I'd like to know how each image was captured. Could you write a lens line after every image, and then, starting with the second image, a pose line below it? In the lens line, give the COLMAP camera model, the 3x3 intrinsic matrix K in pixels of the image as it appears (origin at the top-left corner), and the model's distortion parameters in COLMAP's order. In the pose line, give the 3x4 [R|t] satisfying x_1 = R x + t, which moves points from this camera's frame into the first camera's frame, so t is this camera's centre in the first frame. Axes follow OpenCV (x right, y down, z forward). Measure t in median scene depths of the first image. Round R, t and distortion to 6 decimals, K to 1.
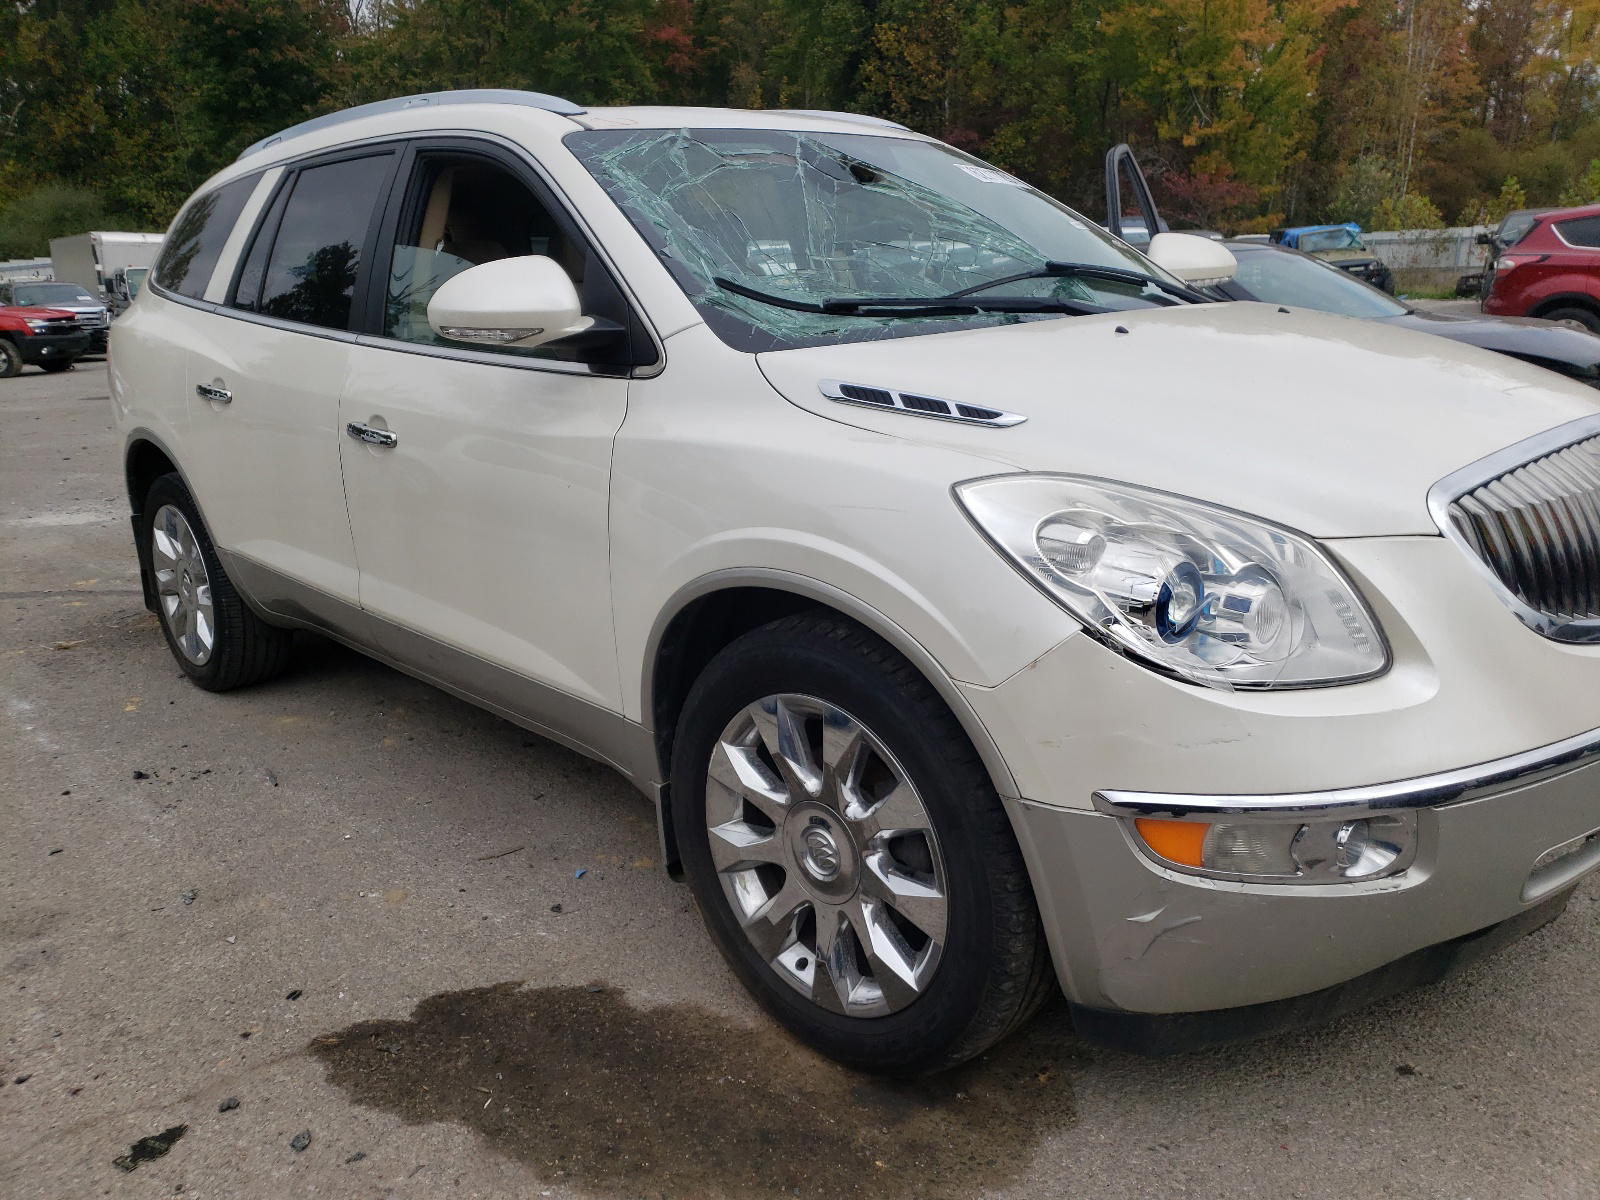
lens RADIAL K [[1189.4, 0, 800.0], [0, 1189.4, 600.0], [0, 0, 1]] dist [-0.004710, -0.004743]
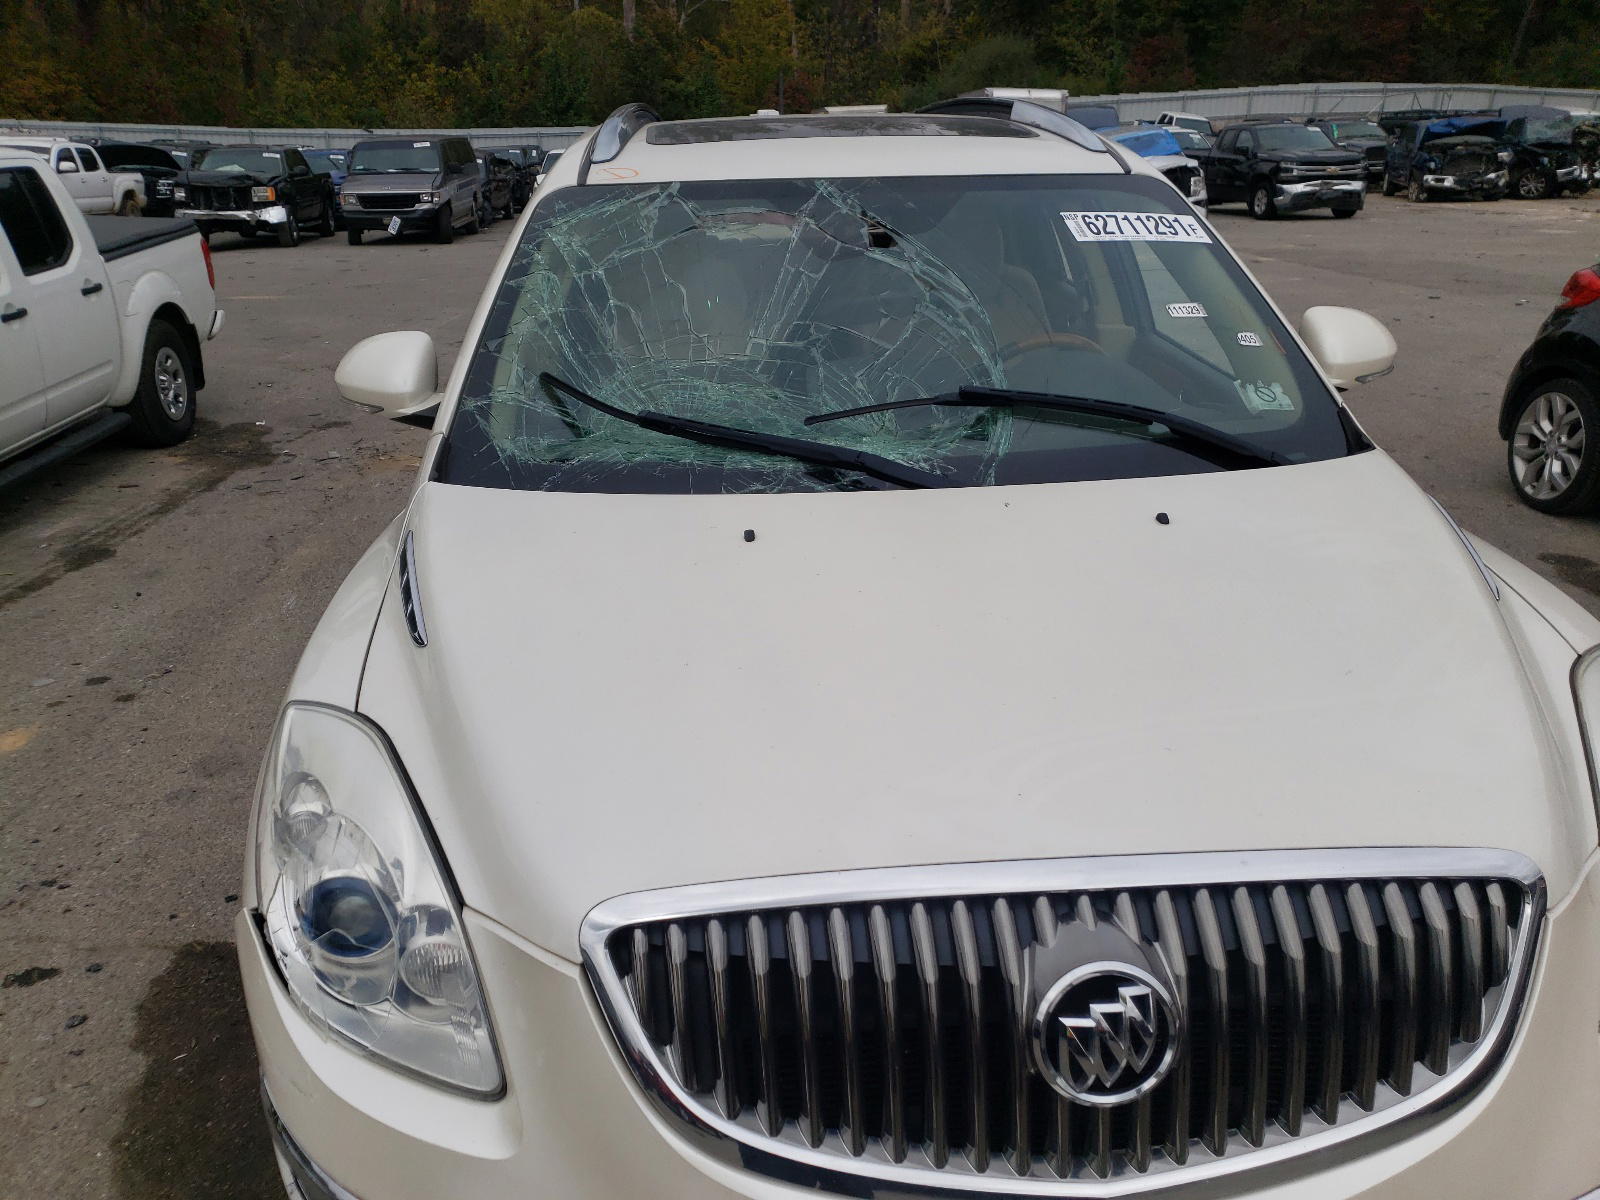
lens RADIAL K [[1189.4, 0, 800.0], [0, 1189.4, 600.0], [0, 0, 1]] dist [-0.004710, -0.004743]
pose [[0.799254, 0.243691, -0.549371, 0.699463], [-0.188379, 0.969621, 0.156041, -0.294811], [0.570707, -0.021227, 0.820879, 0.339070]]
